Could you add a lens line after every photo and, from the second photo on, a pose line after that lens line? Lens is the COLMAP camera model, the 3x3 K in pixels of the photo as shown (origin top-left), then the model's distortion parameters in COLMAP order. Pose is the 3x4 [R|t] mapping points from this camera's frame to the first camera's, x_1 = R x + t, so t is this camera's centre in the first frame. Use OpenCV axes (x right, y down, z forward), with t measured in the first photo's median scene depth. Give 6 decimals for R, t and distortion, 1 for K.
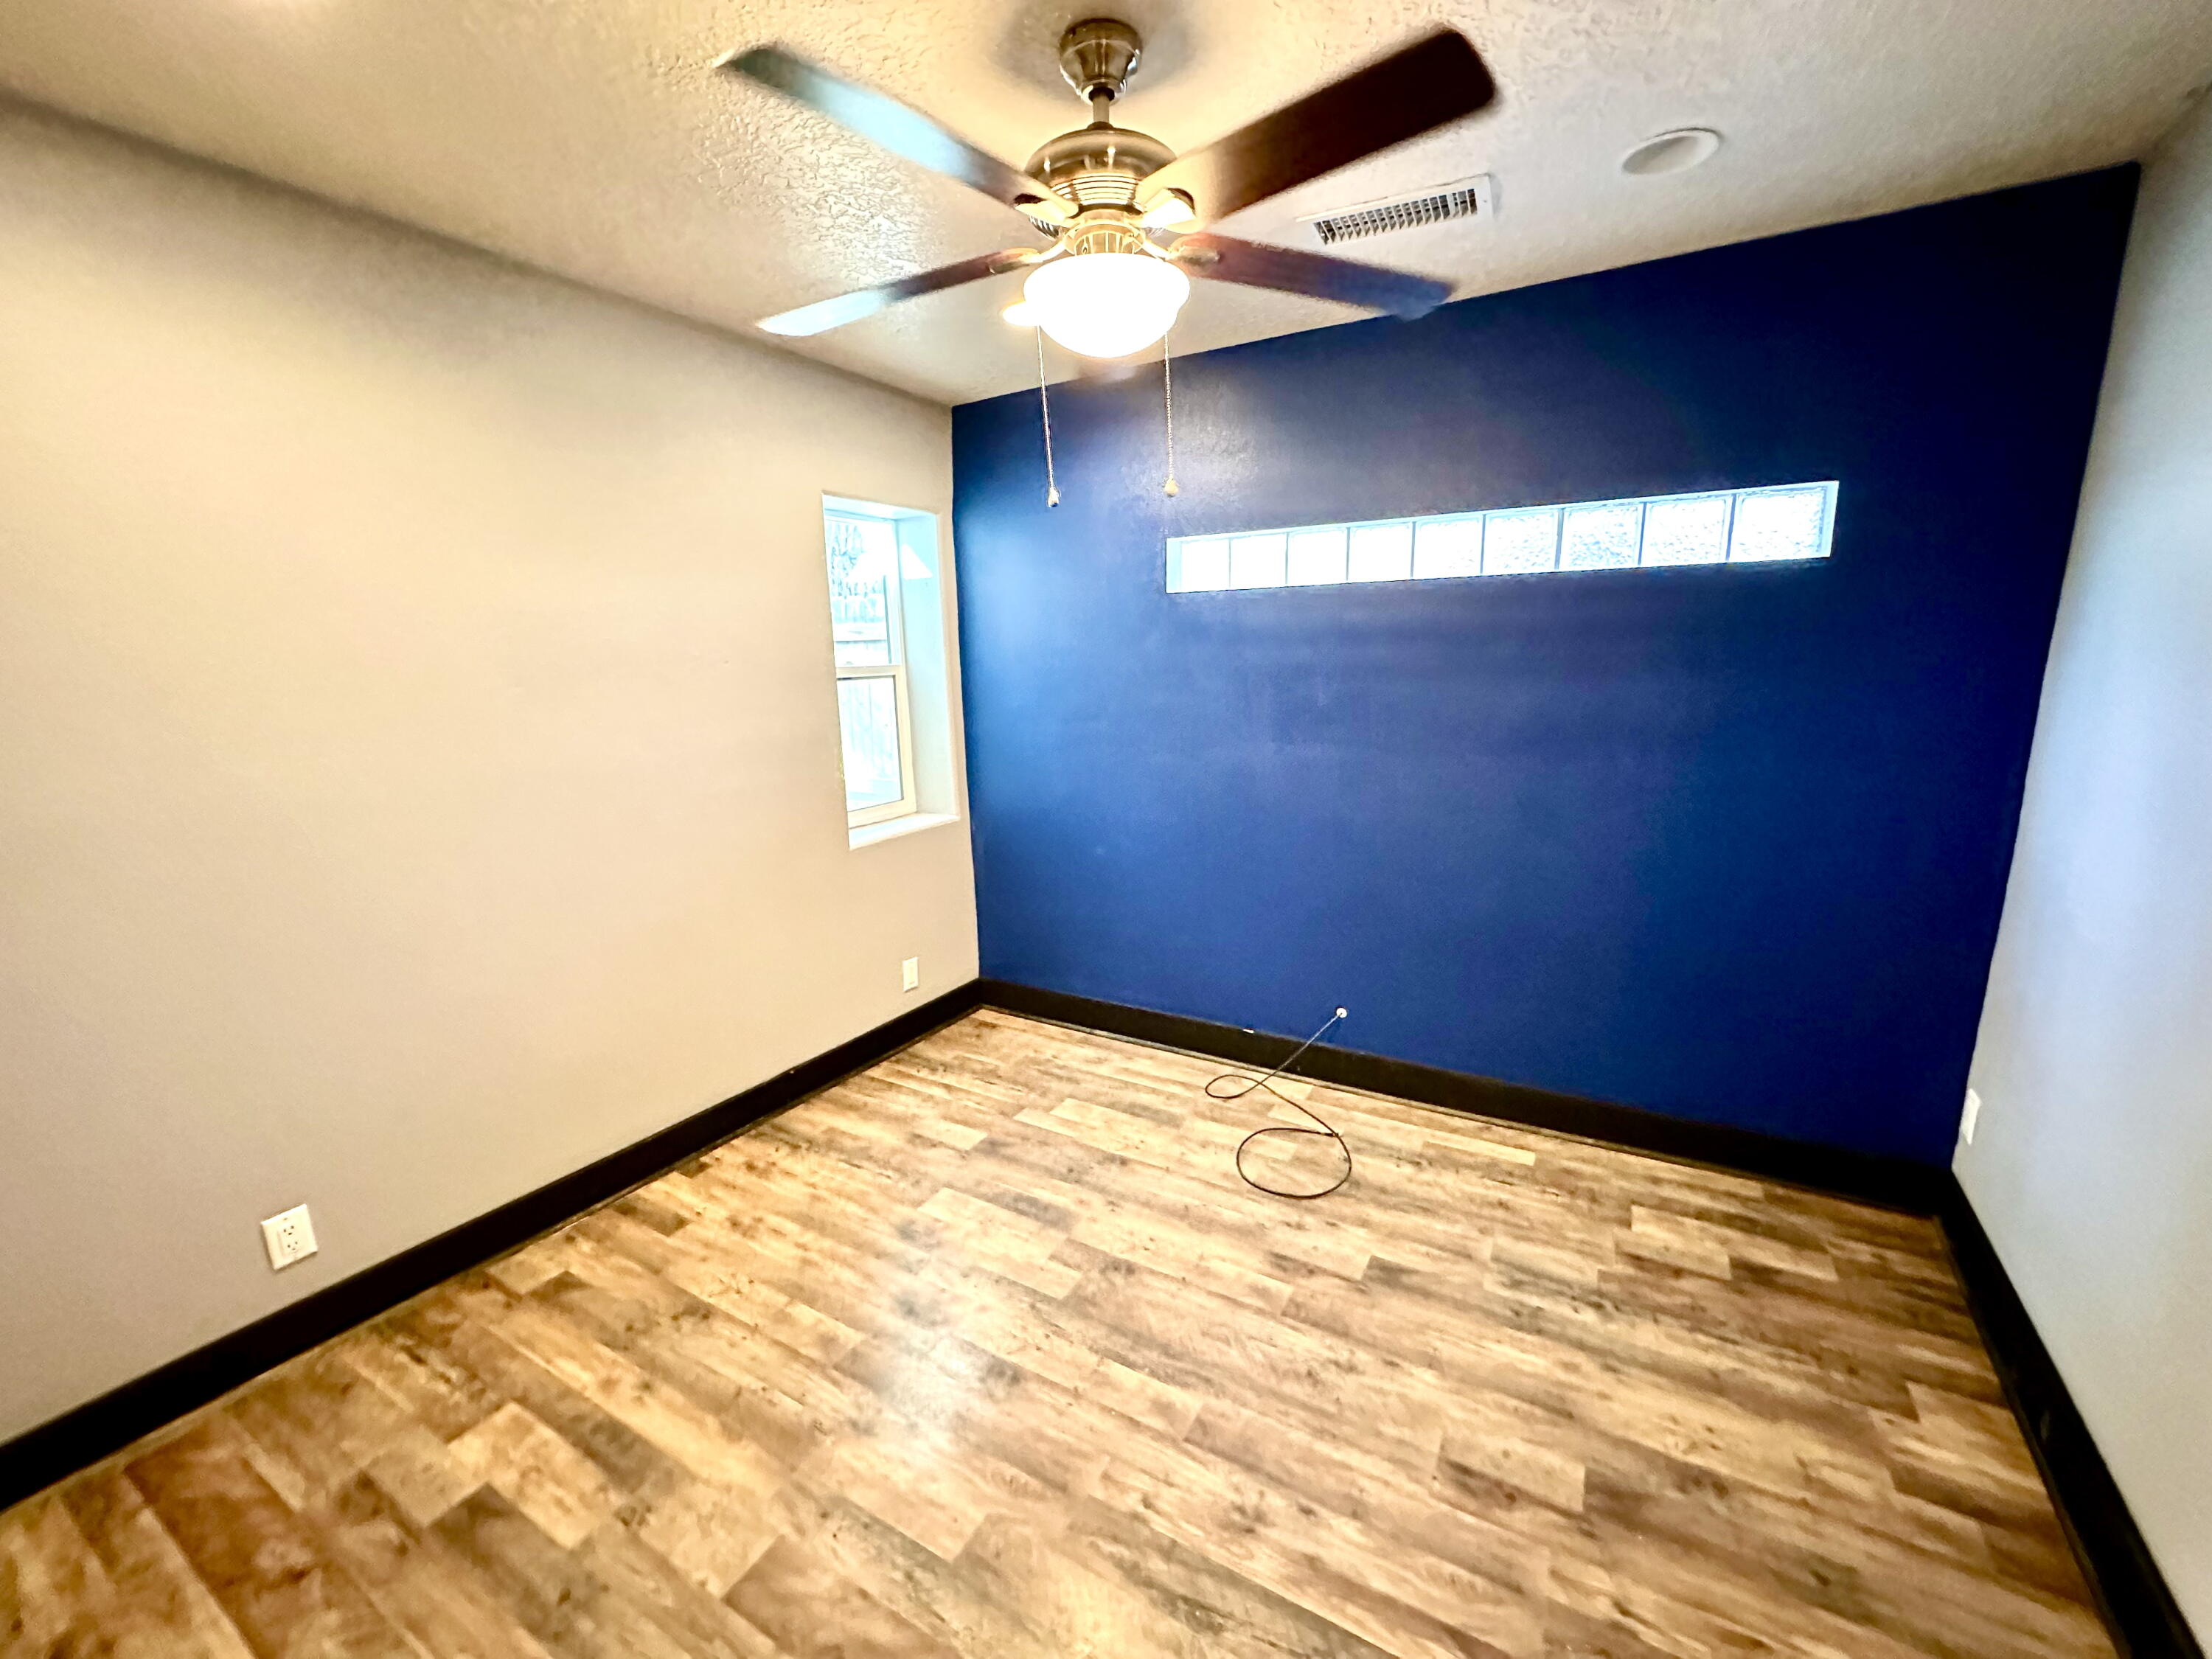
lens RADIAL K [[887.0, 0, 1109.9], [0, 887.0, 828.0], [0, 0, 1]] dist [-0.006747, 0.001047]
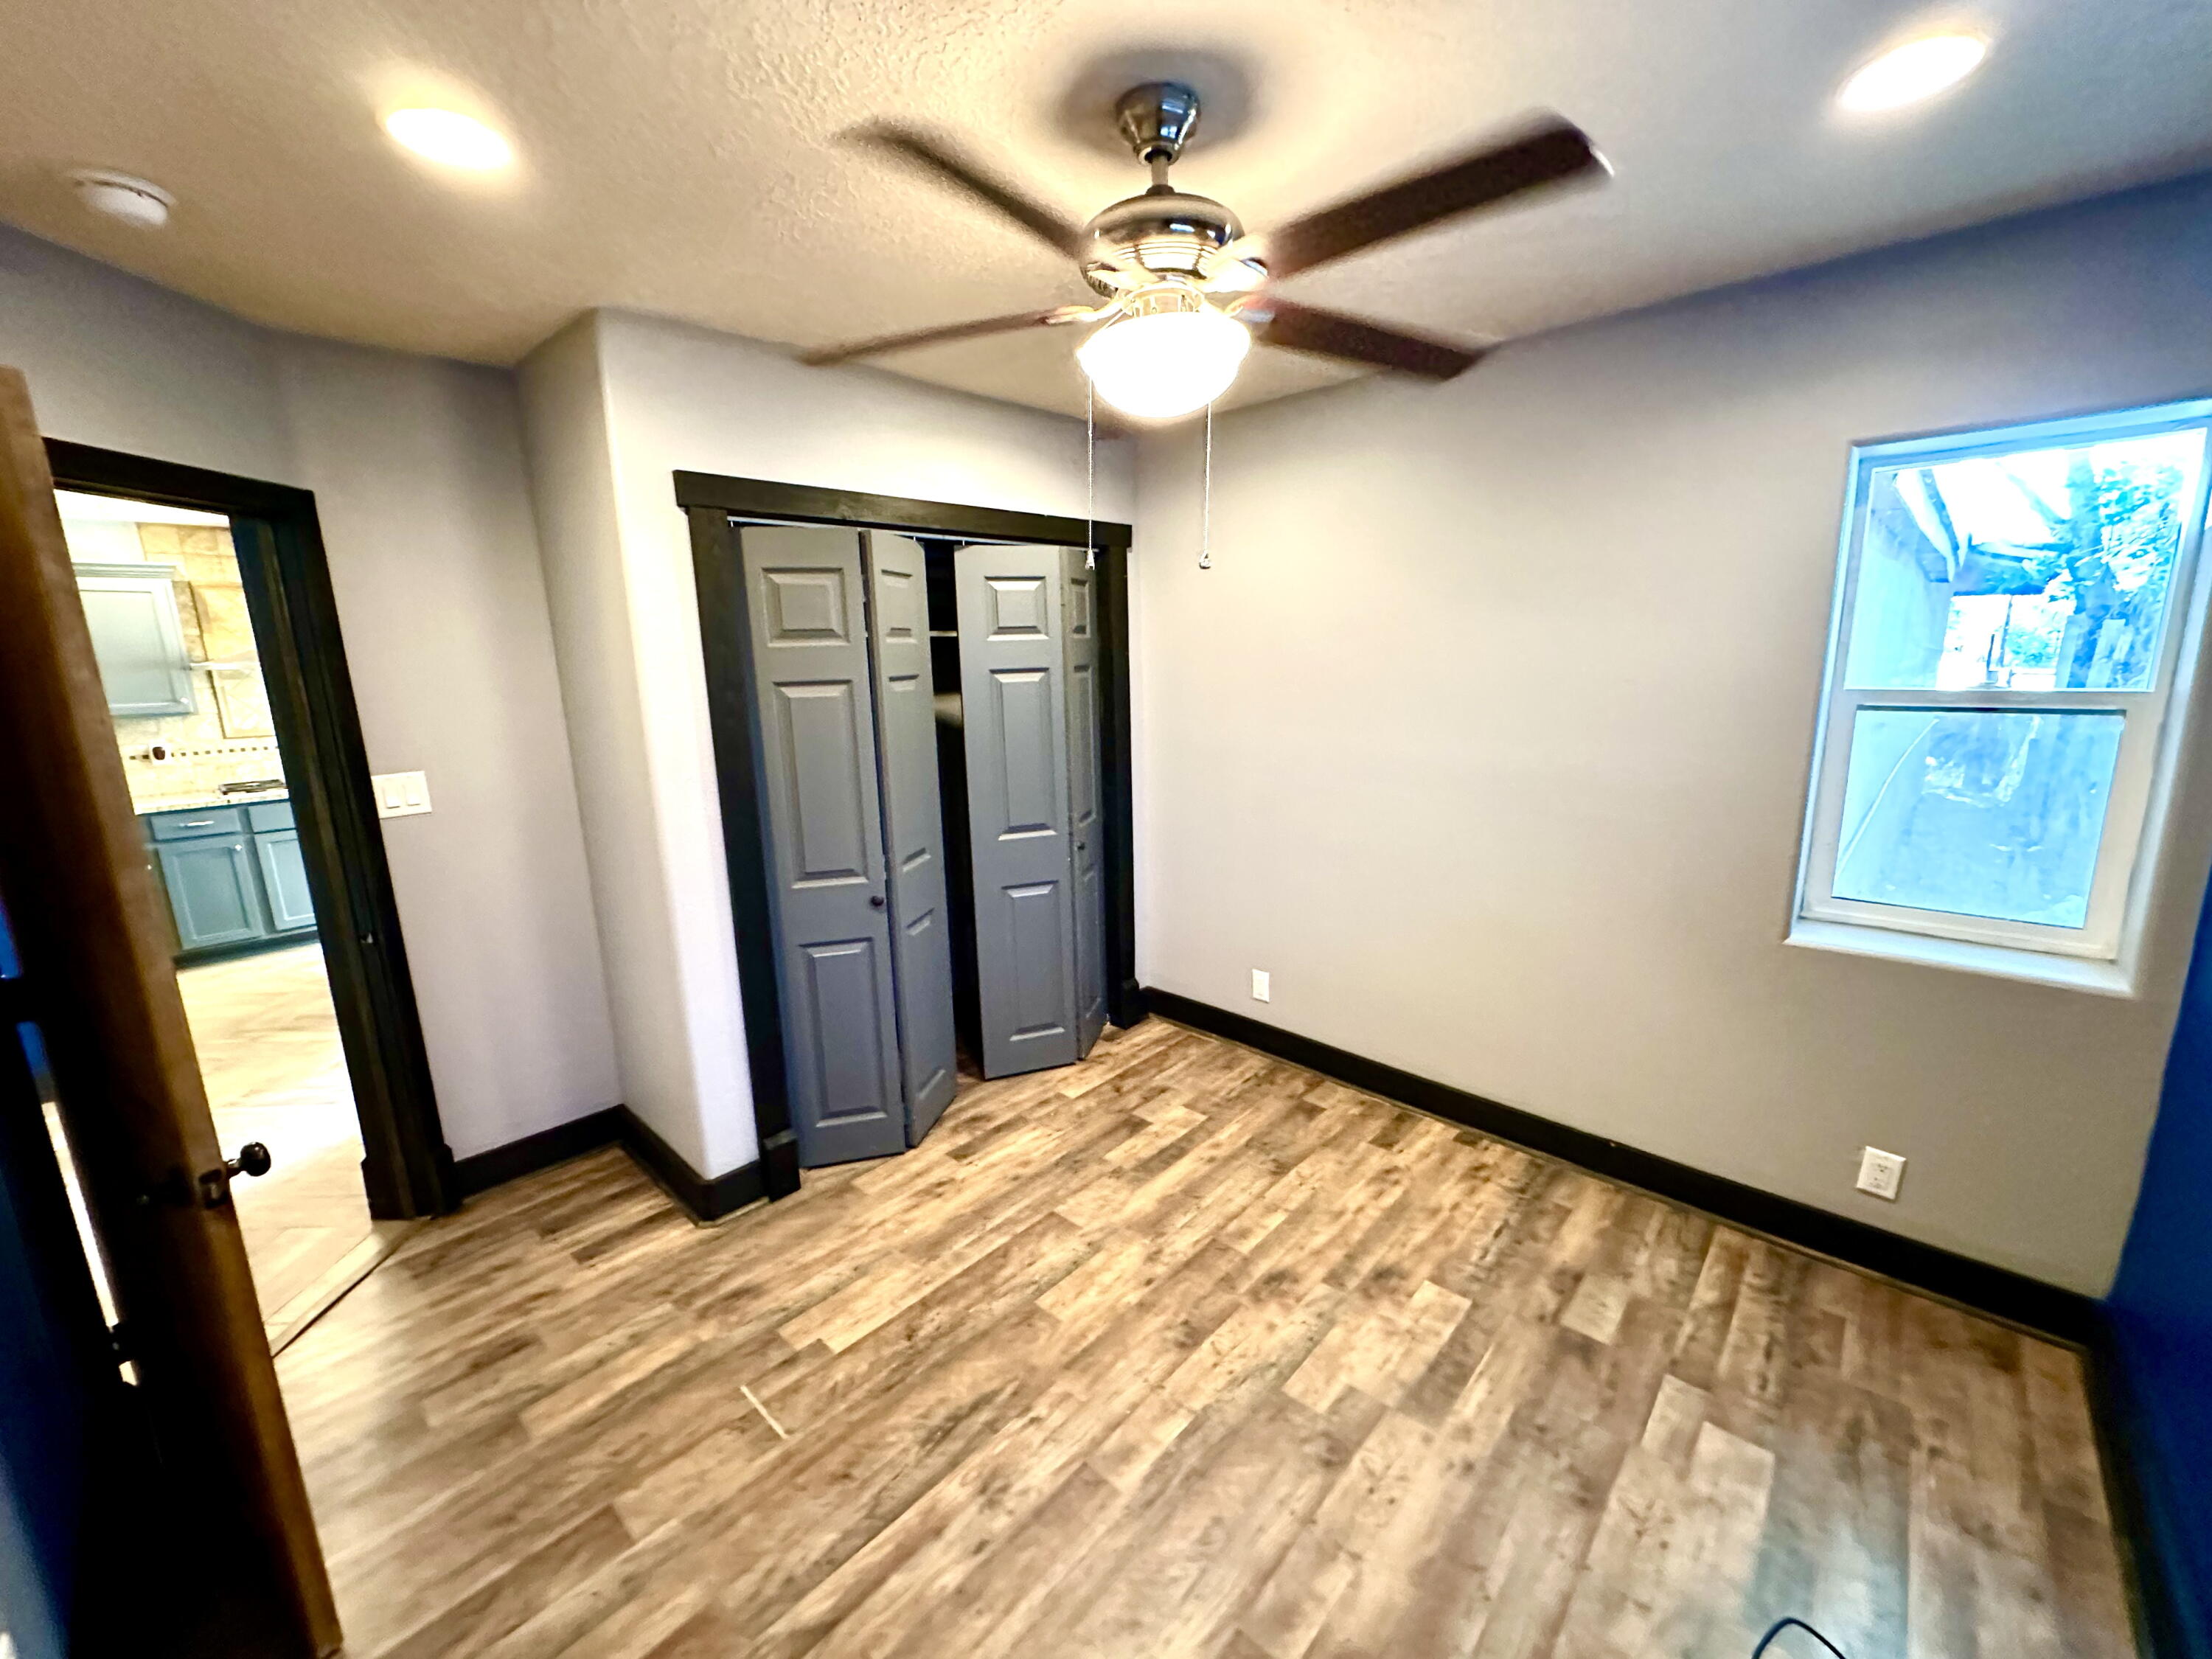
lens RADIAL K [[887.0, 0, 1104.9], [0, 887.0, 825.8], [0, 0, 1]] dist [-0.006747, 0.001047]
pose [[-0.219322, 0.217018, -0.951210, 0.824687], [-0.161102, 0.953510, 0.254688, -0.270387], [0.962260, 0.209100, -0.174163, 0.946225]]
